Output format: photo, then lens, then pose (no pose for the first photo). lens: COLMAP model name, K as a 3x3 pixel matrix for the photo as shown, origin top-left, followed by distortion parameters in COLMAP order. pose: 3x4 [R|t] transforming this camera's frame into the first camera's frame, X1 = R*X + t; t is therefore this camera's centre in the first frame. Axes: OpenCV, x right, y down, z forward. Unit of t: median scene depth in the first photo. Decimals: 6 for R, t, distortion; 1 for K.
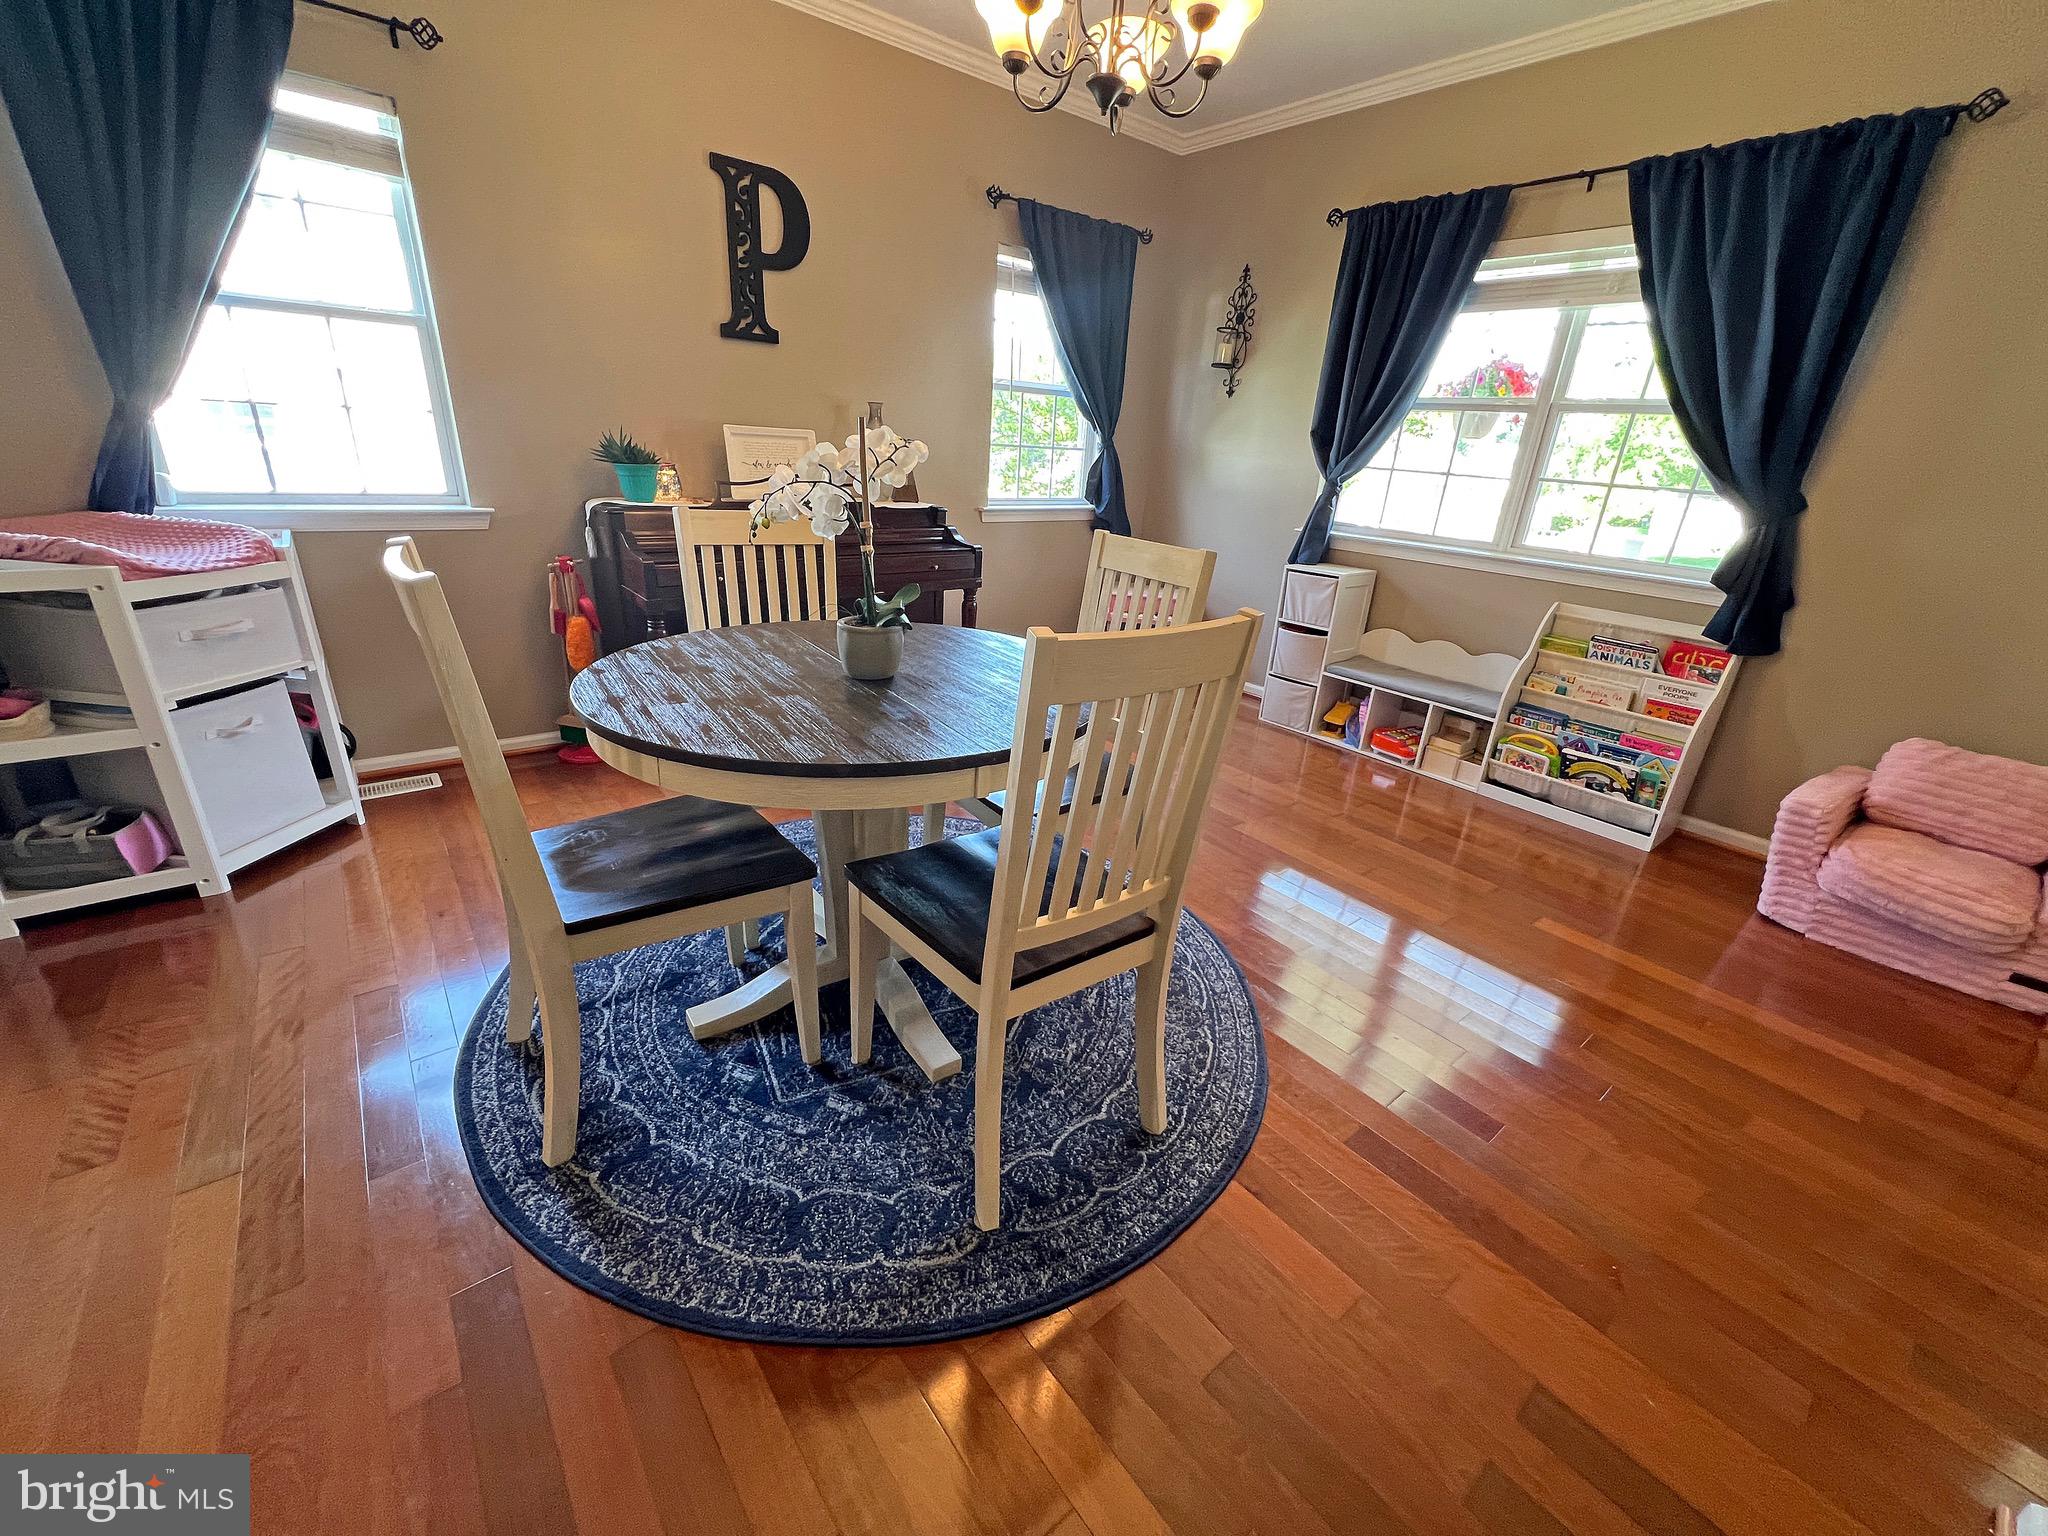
lens RADIAL K [[823.8, 0, 1026.2], [0, 823.8, 771.8], [0, 0, 1]] dist [-0.004311, 0.001372]
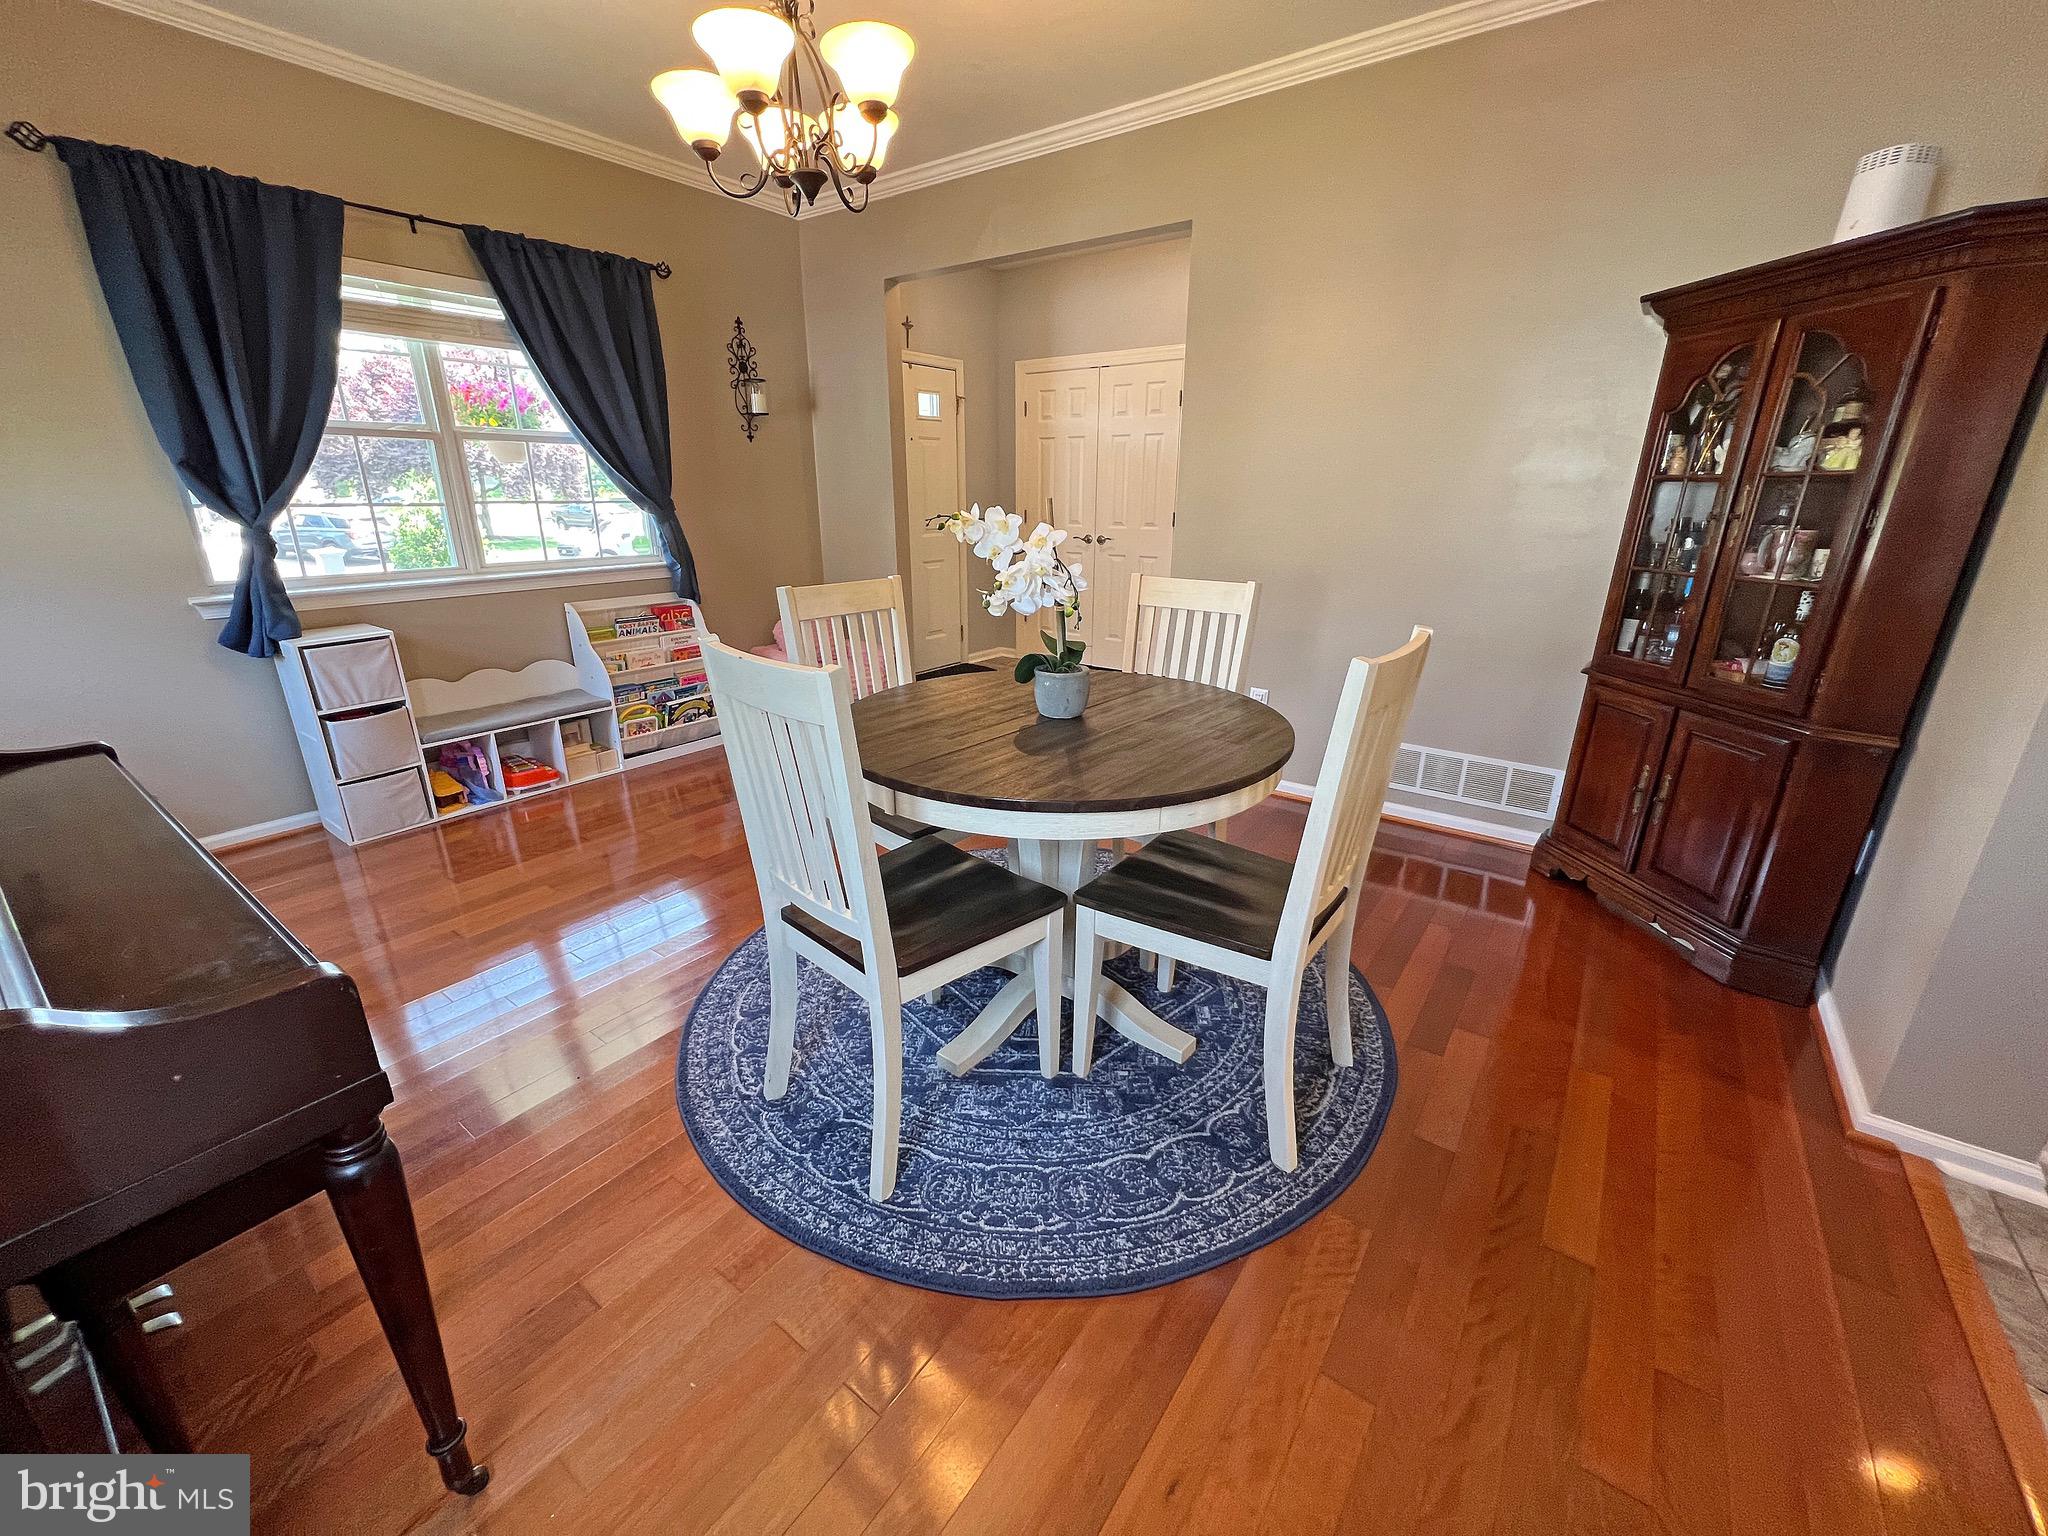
lens RADIAL K [[823.8, 0, 1016.8], [0, 823.8, 769.0], [0, 0, 1]] dist [-0.004311, 0.001372]
pose [[-0.246888, -0.371475, 0.895015, -0.662217], [0.348318, 0.827860, 0.439685, -0.312284], [-0.904279, 0.420303, -0.074997, 0.629756]]
